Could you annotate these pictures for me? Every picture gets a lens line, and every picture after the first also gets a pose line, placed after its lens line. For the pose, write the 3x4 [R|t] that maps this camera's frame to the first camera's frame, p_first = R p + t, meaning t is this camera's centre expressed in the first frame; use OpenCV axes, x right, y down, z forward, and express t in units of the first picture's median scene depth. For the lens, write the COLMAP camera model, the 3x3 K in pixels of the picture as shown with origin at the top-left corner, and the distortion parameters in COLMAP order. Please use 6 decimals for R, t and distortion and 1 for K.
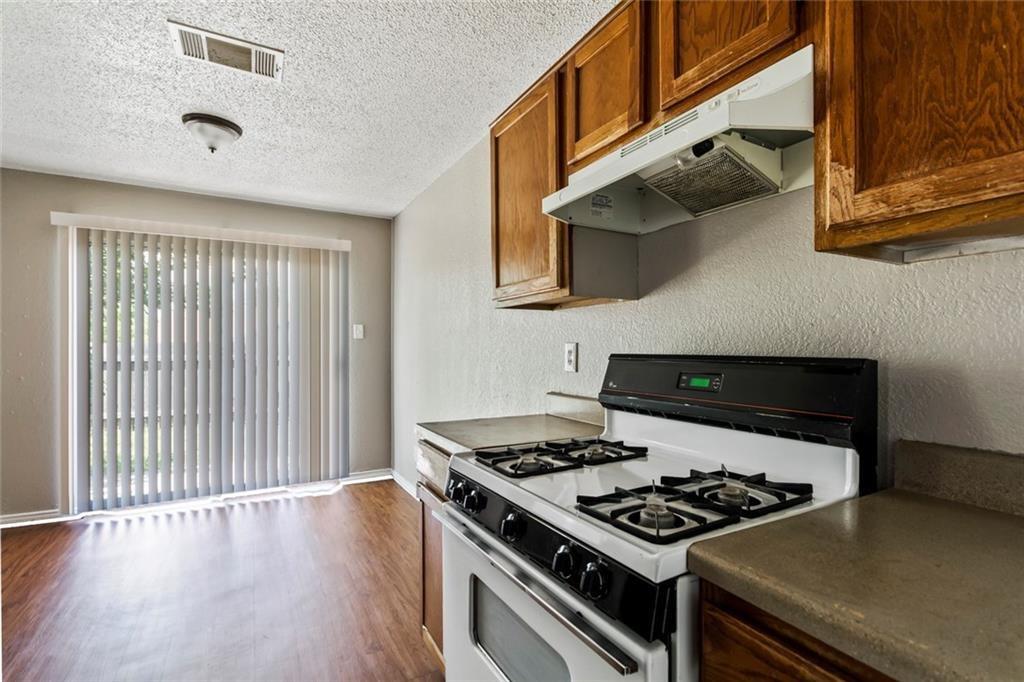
lens RADIAL K [[477.8, 0, 520.1], [0, 477.8, 350.2], [0, 0, 1]] dist [0.009725, -0.006983]
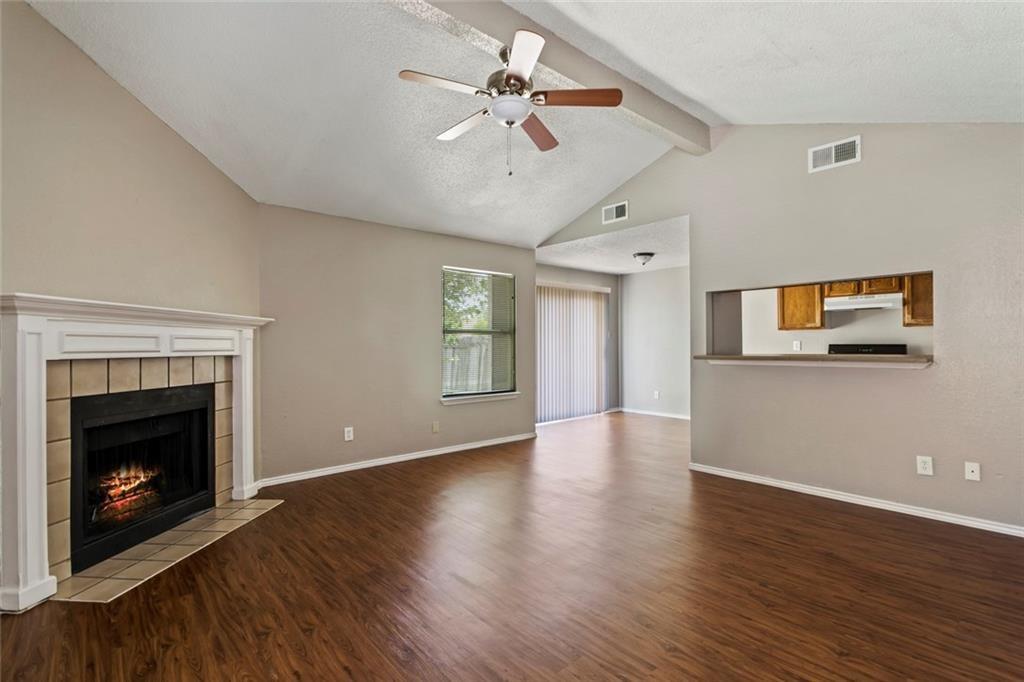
lens RADIAL K [[477.8, 0, 517.6], [0, 477.8, 348.3], [0, 0, 1]] dist [0.009725, -0.006983]
pose [[0.979987, -0.001992, 0.199053, -3.138347], [0.001107, 0.999989, 0.004559, 0.022304], [-0.199060, -0.004247, 0.979978, -2.329227]]
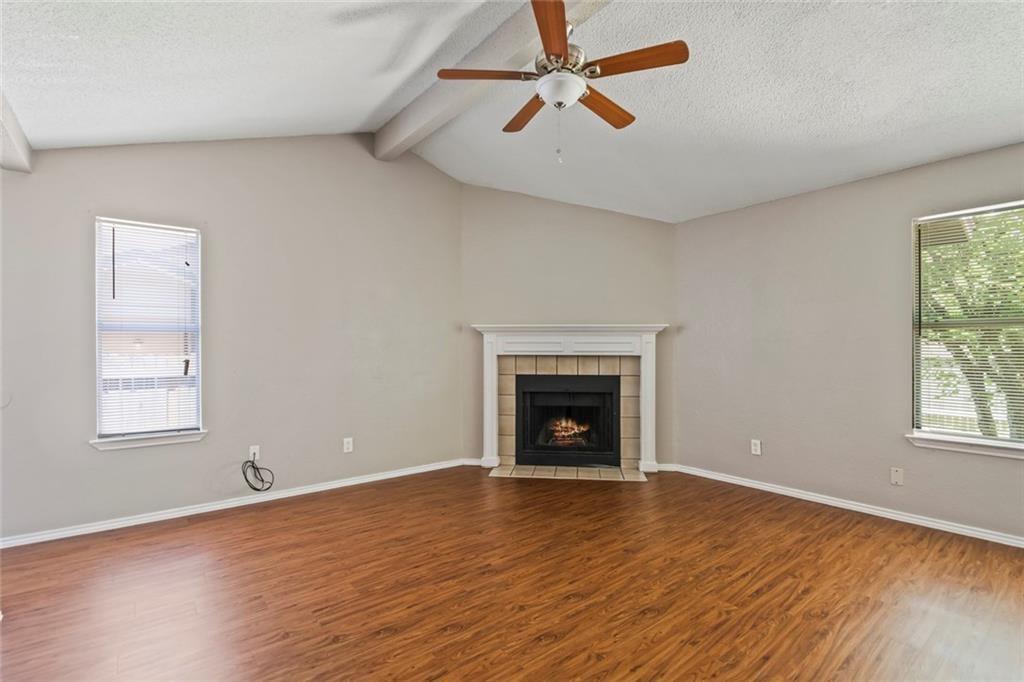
lens RADIAL K [[477.8, 0, 526.5], [0, 477.8, 349.8], [0, 0, 1]] dist [0.009725, -0.006983]
pose [[0.175533, 0.007650, -0.984444, -1.086548], [-0.002739, 0.999970, 0.007282, 0.006706], [0.984470, 0.001418, 0.175549, -0.884927]]
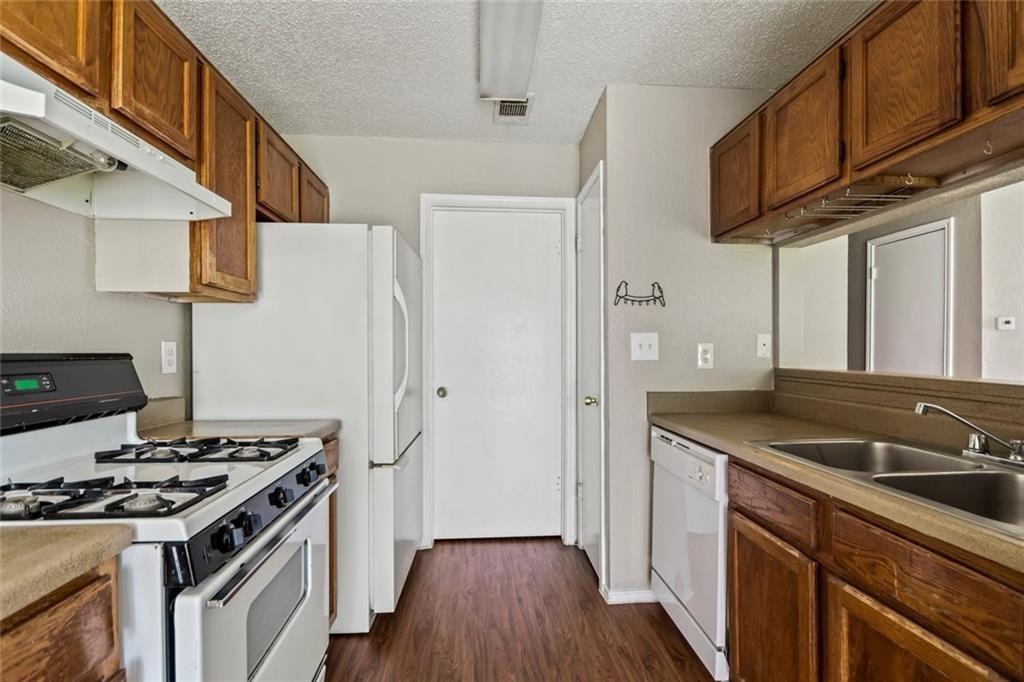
lens RADIAL K [[477.8, 0, 518.8], [0, 477.8, 352.1], [0, 0, 1]] dist [0.009725, -0.006983]
pose [[-0.910183, 0.000009, 0.414206, -0.679998], [0.002942, 0.999975, 0.006443, 0.003772], [-0.414195, 0.007083, -0.910160, 1.203679]]
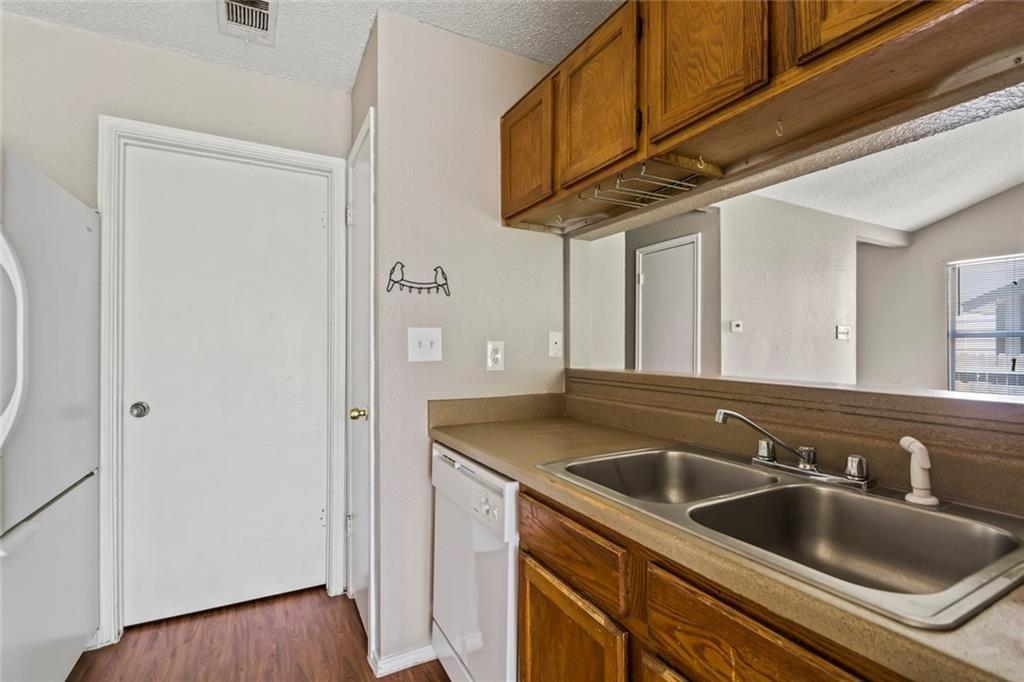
lens RADIAL K [[477.8, 0, 517.5], [0, 477.8, 356.0], [0, 0, 1]] dist [0.009725, -0.006983]
pose [[-0.999808, -0.000220, 0.019599, -0.676210], [0.000144, 0.999827, 0.018604, 0.003749], [-0.019599, 0.018603, -0.999635, 0.892833]]
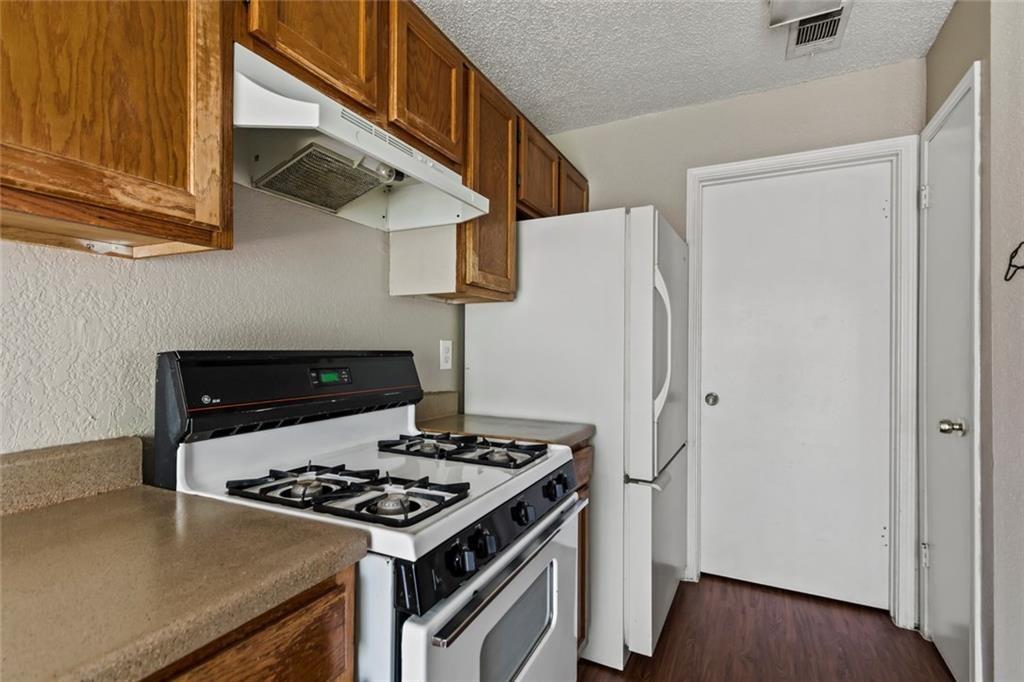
lens RADIAL K [[477.8, 0, 513.7], [0, 477.8, 350.4], [0, 0, 1]] dist [0.009725, -0.006983]
pose [[-0.562699, -0.006505, 0.826636, -0.569975], [-0.002778, 0.999978, 0.005978, 0.002736], [-0.826657, 0.001068, -0.562705, 1.058302]]
